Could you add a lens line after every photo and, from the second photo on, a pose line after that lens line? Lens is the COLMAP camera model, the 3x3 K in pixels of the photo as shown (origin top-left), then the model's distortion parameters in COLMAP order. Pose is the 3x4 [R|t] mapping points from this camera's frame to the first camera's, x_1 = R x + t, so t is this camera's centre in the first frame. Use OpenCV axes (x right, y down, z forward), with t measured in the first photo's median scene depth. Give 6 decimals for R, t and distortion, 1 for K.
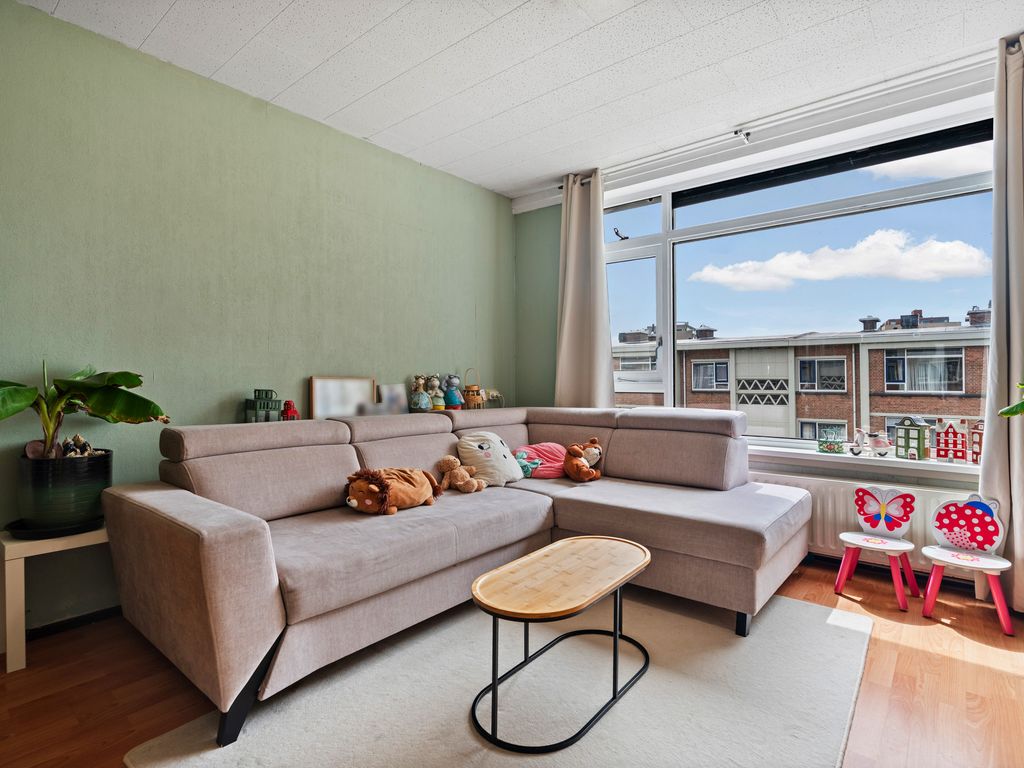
lens RADIAL K [[532.5, 0, 512.4], [0, 532.5, 372.0], [0, 0, 1]] dist [-0.003026, -0.000157]
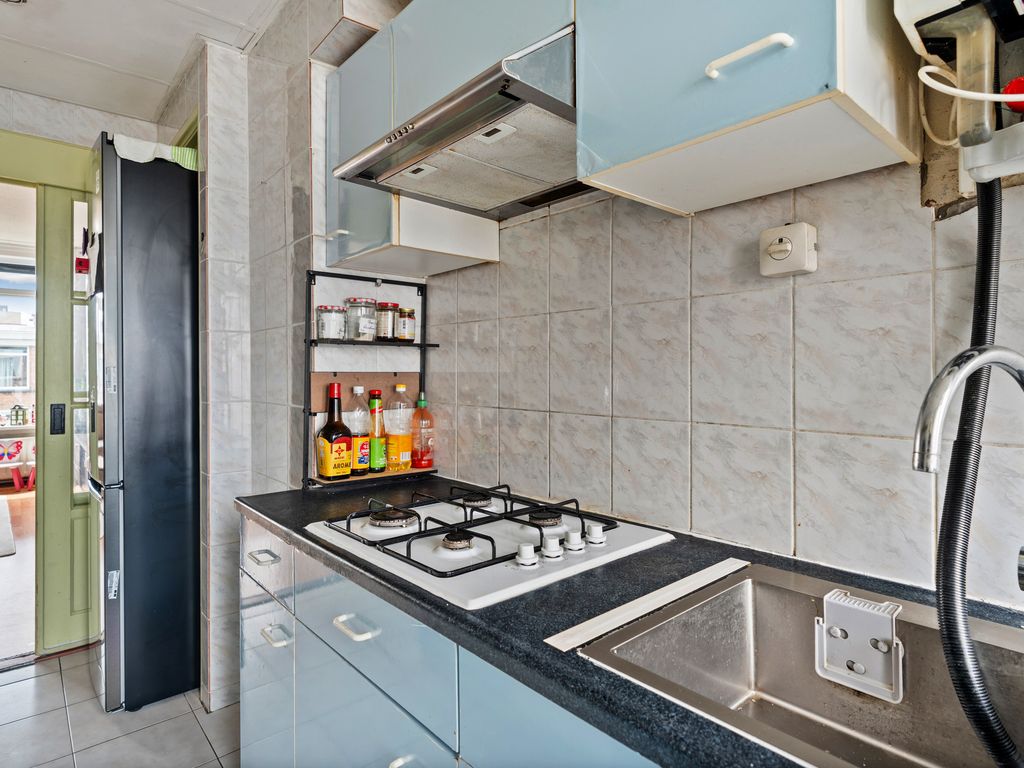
lens RADIAL K [[568.1, 0, 512.1], [0, 568.1, 363.3], [0, 0, 1]] dist [-0.005048, 0.003557]
pose [[0.154481, 0.009772, 0.987947, -0.795584], [-0.007942, 0.999931, -0.008649, -0.050080], [-0.987964, -0.006510, 0.154548, -0.862860]]
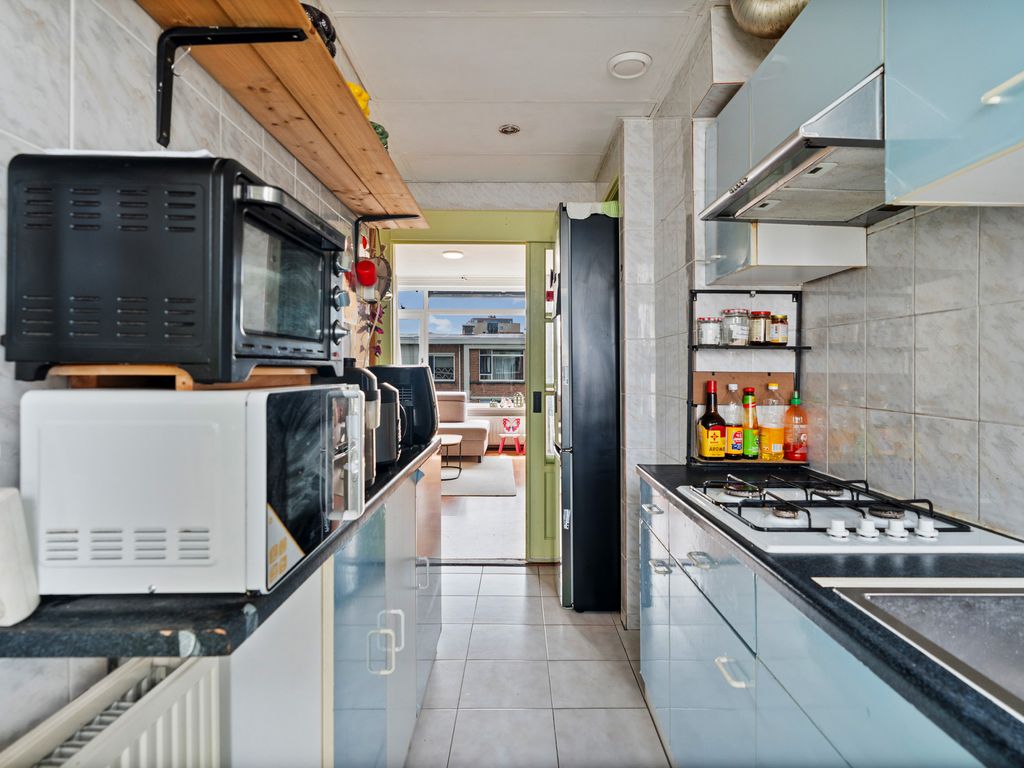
lens RADIAL K [[568.1, 0, 512.1], [0, 568.1, 363.3], [0, 0, 1]] dist [-0.005048, 0.003557]
pose [[0.772787, 0.006903, 0.634628, -0.862075], [-0.009650, 0.999953, 0.000875, -0.052482], [-0.634592, -0.006801, 0.772817, -0.947302]]
